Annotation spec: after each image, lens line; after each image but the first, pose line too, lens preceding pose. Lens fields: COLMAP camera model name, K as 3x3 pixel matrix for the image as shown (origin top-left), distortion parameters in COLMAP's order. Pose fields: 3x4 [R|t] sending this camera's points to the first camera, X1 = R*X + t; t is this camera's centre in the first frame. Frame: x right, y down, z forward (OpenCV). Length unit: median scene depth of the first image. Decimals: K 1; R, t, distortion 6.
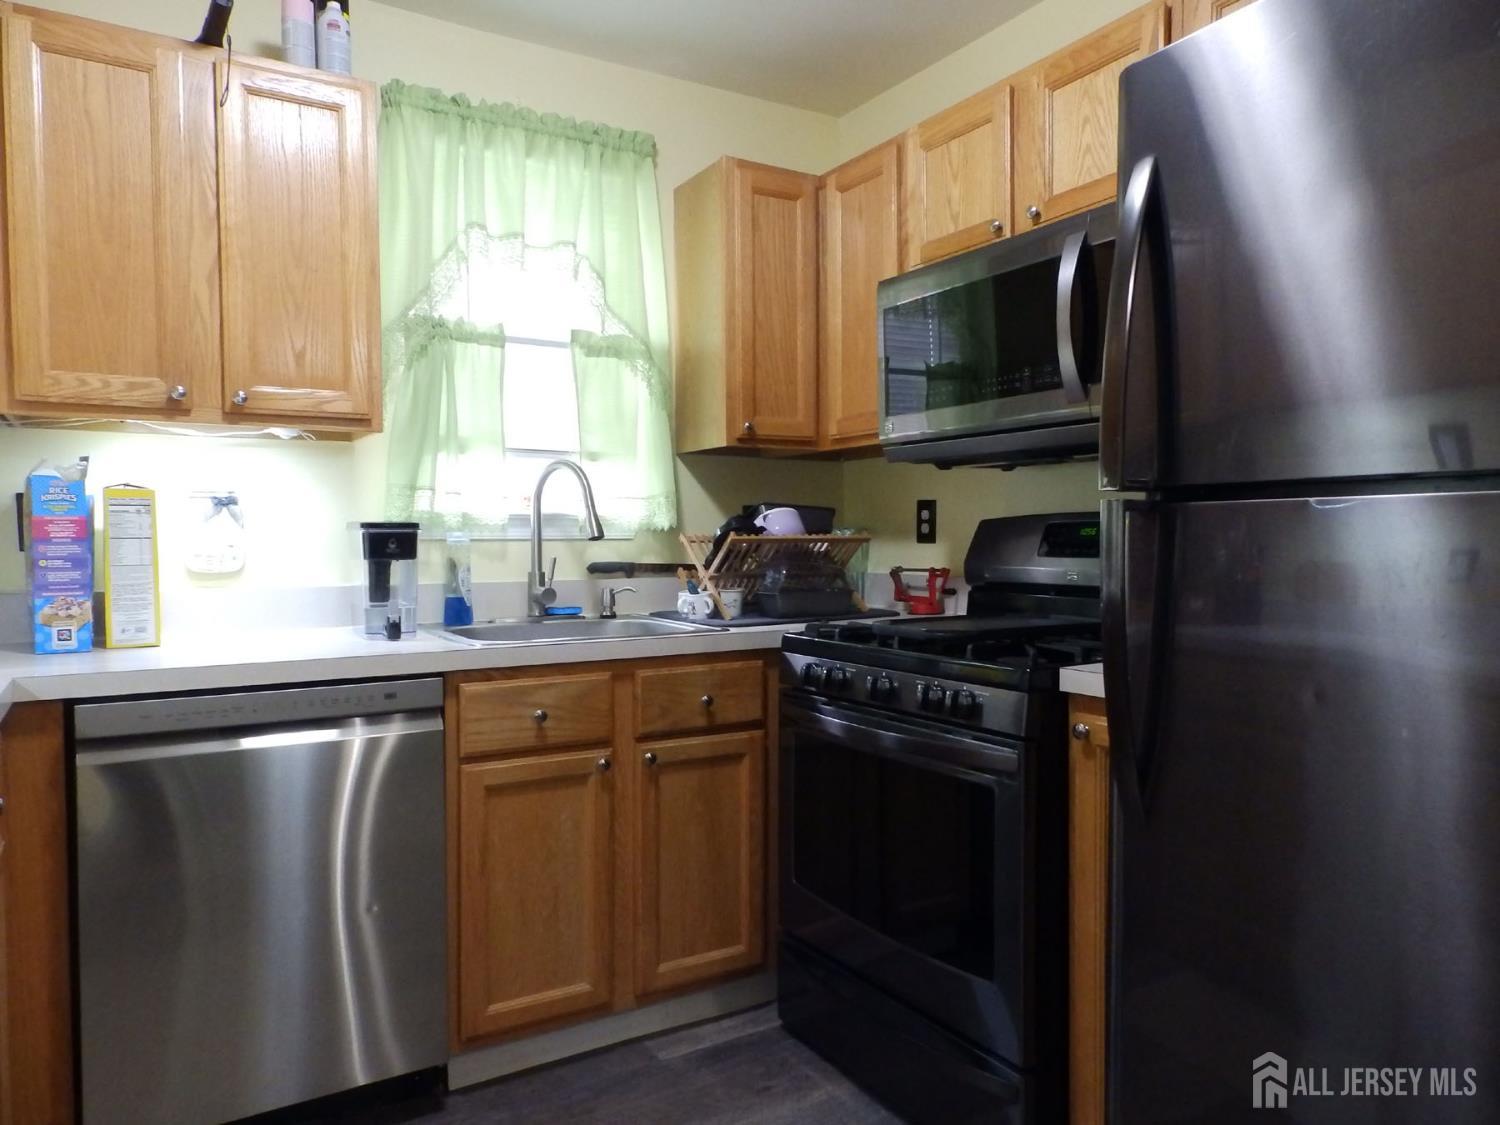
lens RADIAL K [[1013.7, 0, 750.0], [0, 1013.7, 562.5], [0, 0, 1]] dist [0.011138, -0.003525]
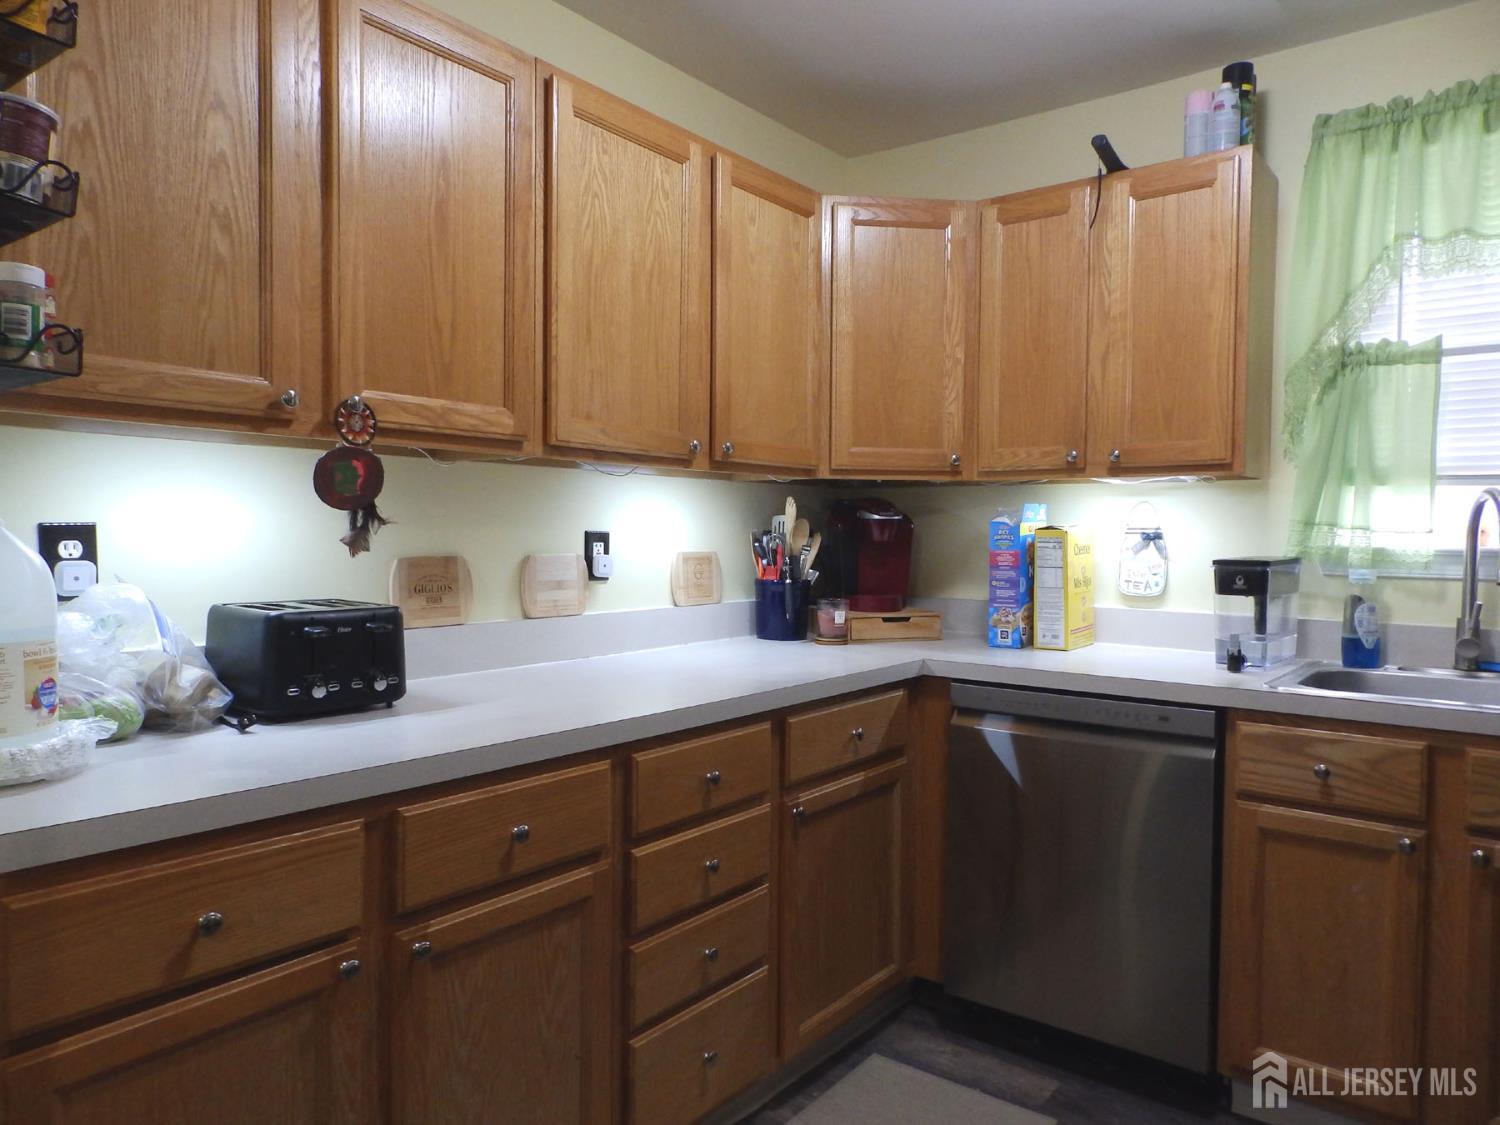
lens RADIAL K [[1013.7, 0, 750.0], [0, 1013.7, 562.5], [0, 0, 1]] dist [0.011138, -0.003525]
pose [[0.361847, 0.035365, -0.931566, 0.457373], [-0.036472, 0.999052, 0.023760, -0.044661], [0.931524, 0.025378, 0.362794, 0.146161]]
